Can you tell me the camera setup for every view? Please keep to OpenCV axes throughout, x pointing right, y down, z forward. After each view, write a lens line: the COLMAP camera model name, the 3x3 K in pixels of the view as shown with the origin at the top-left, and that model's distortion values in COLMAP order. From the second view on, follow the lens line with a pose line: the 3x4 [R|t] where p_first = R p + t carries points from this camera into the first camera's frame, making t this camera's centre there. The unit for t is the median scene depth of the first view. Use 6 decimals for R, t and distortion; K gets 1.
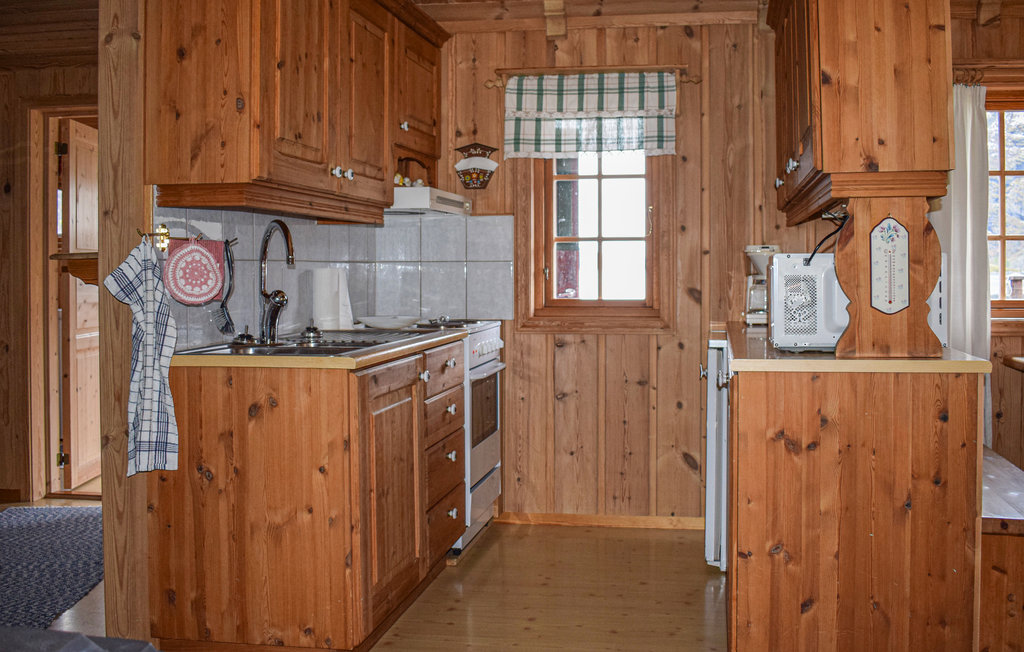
lens RADIAL K [[1160.1, 0, 511.9], [0, 1160.1, 279.1], [0, 0, 1]] dist [-0.127102, 0.027808]
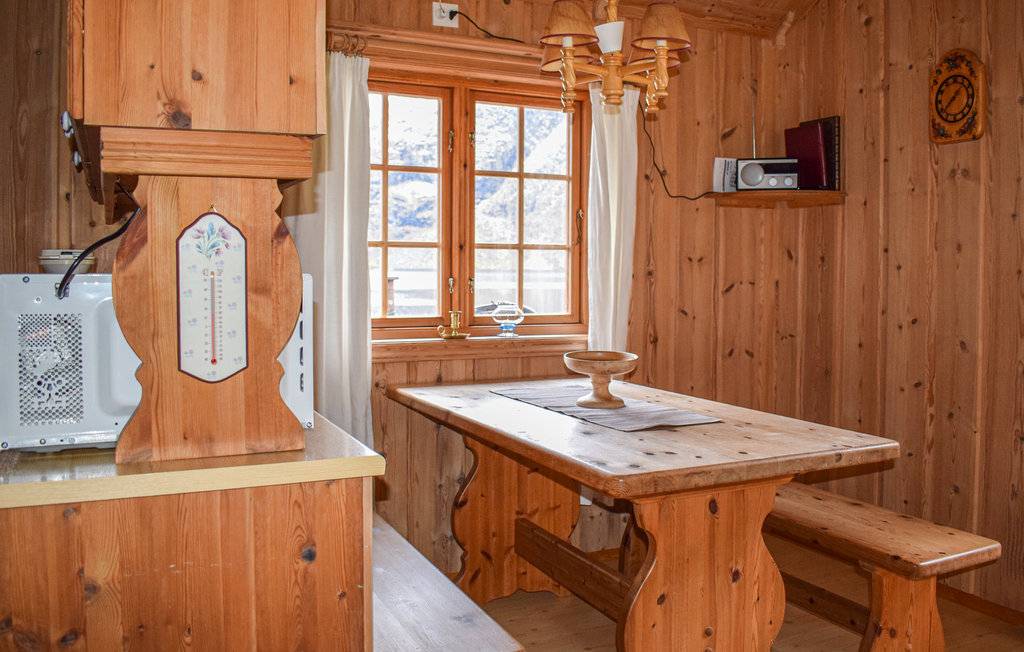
lens RADIAL K [[808.1, 0, 498.6], [0, 808.1, 324.2], [0, 0, 1]] dist [-0.089241, 0.008878]
pose [[0.841174, -0.028186, 0.540030, 0.233171], [-0.013958, 0.997176, 0.073787, -0.029660], [-0.540585, -0.069606, 0.838405, 0.584333]]
